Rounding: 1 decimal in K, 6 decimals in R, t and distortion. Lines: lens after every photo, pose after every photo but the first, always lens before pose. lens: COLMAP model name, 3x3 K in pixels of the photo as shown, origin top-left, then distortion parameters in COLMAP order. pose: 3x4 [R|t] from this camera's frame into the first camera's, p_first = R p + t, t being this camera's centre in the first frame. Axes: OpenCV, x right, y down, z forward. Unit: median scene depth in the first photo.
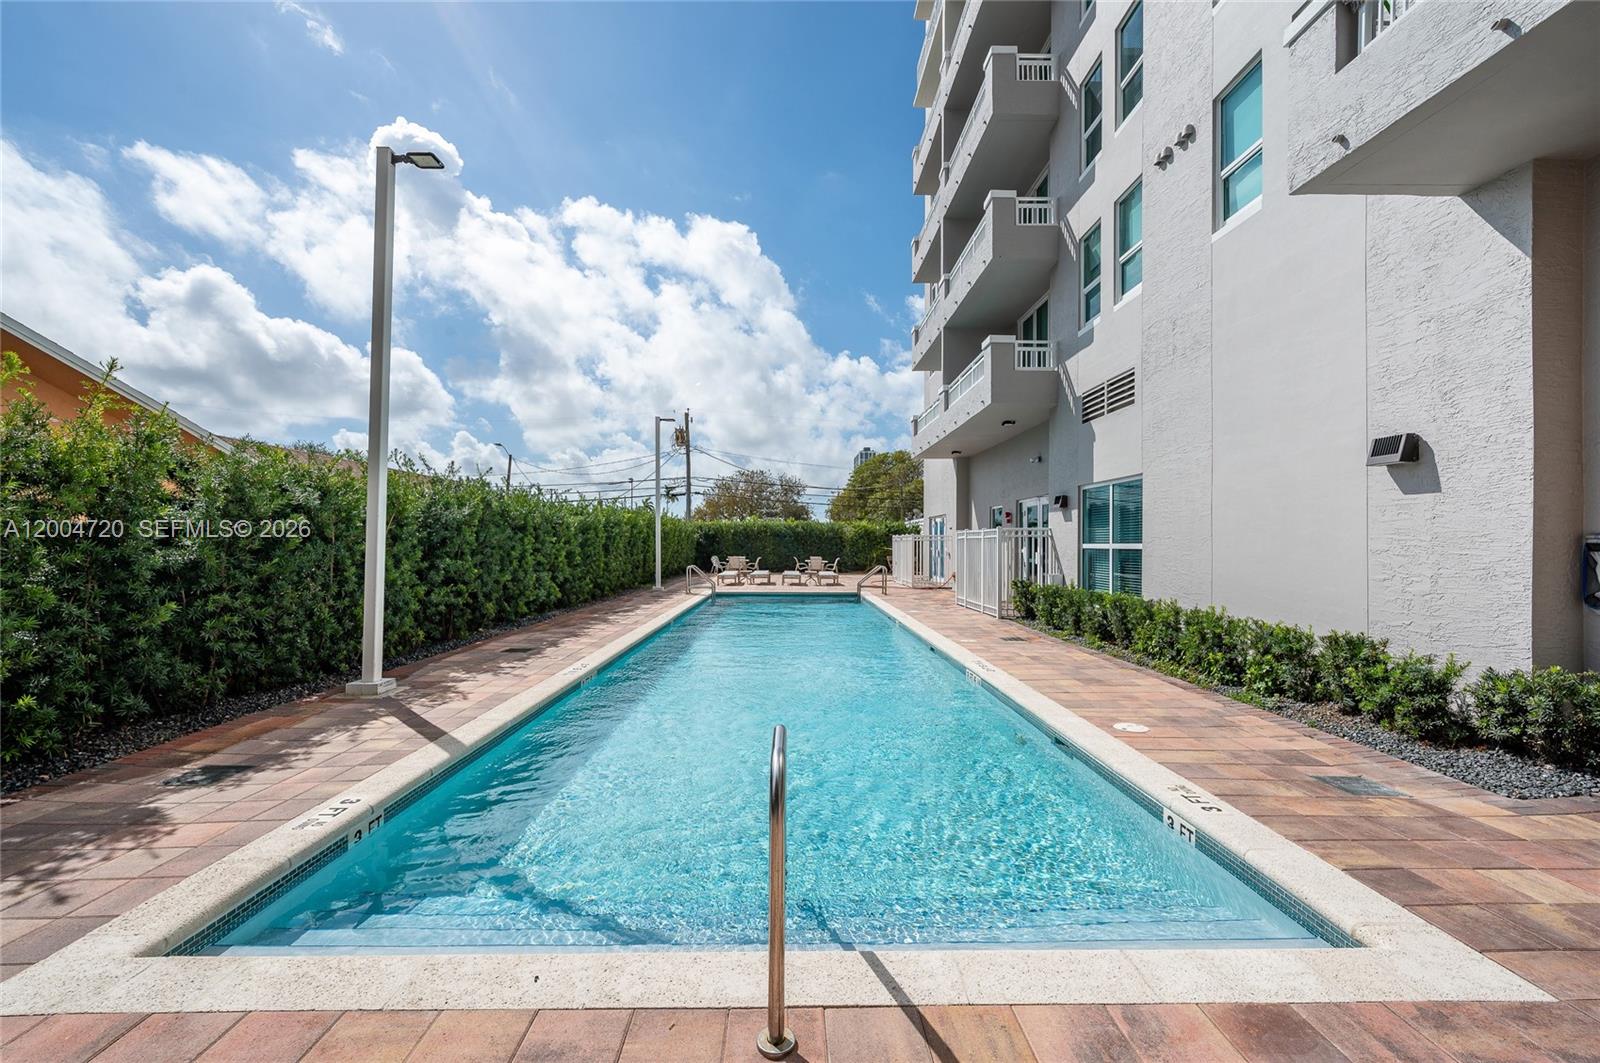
lens RADIAL K [[638.6, 0, 815.3], [0, 638.6, 533.2], [0, 0, 1]] dist [0.002842, 0.000304]
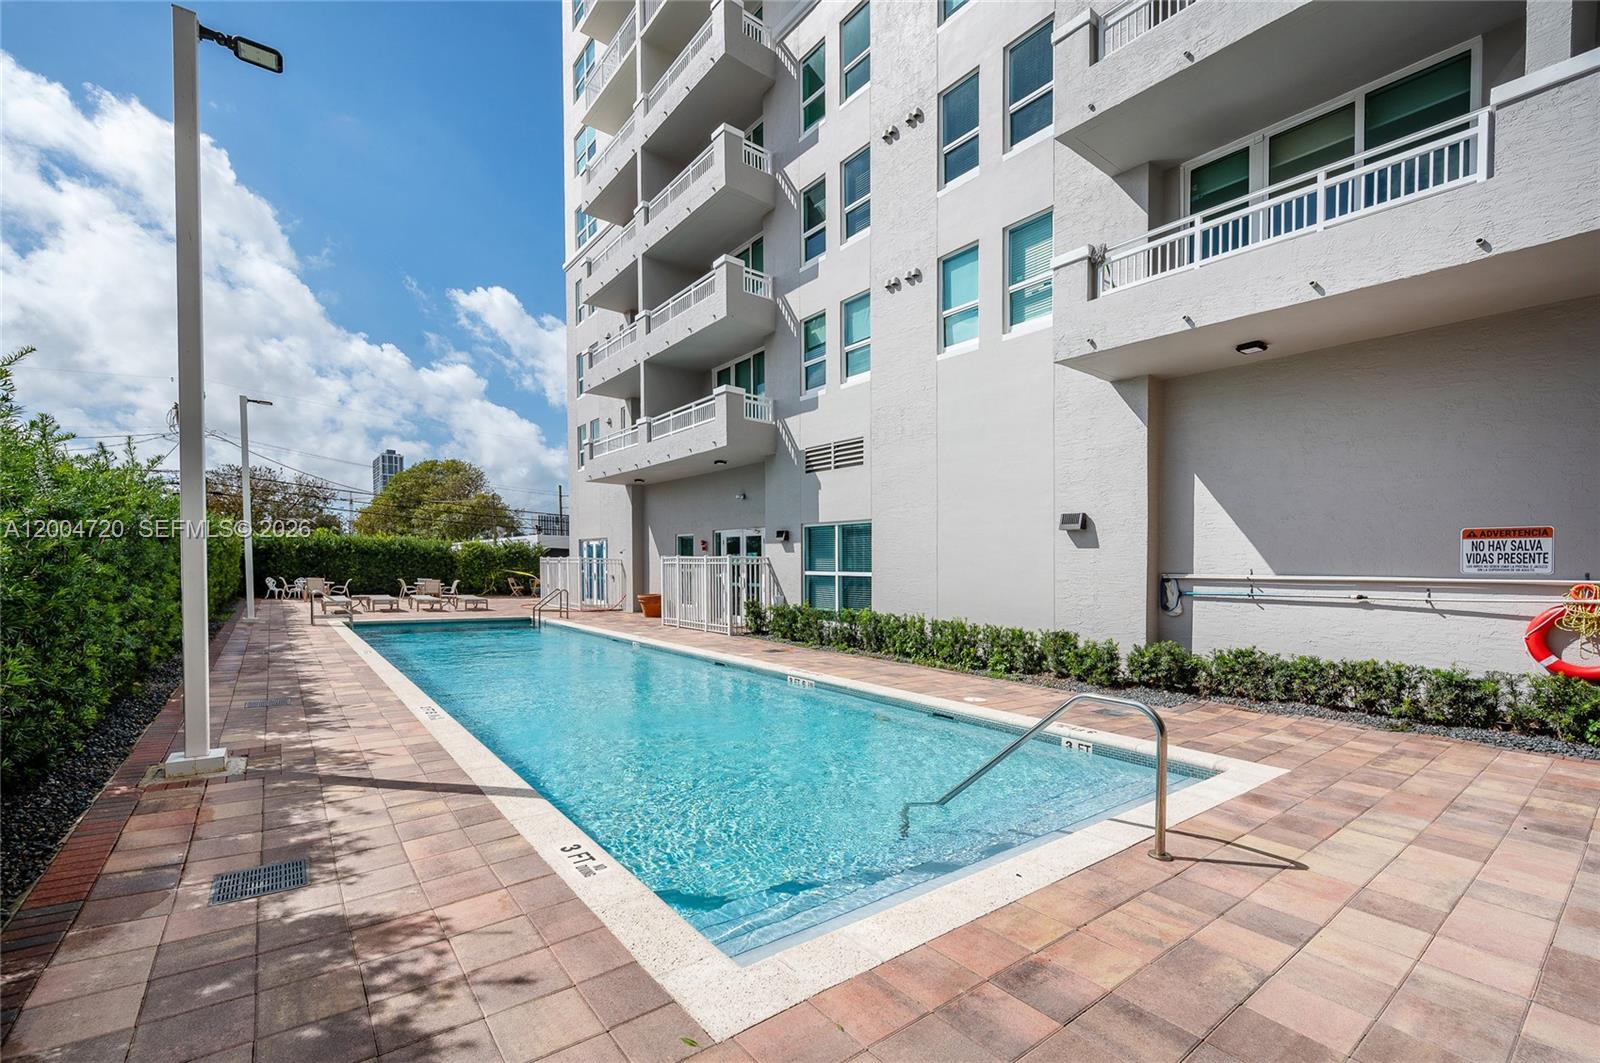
lens RADIAL K [[638.6, 0, 766.7], [0, 638.6, 566.1], [0, 0, 1]] dist [0.002842, 0.000304]
pose [[0.828517, 0.013961, 0.559790, -0.436072], [-0.024442, 0.999638, 0.011245, -0.006681], [-0.559430, -0.023000, 0.828558, 0.027871]]
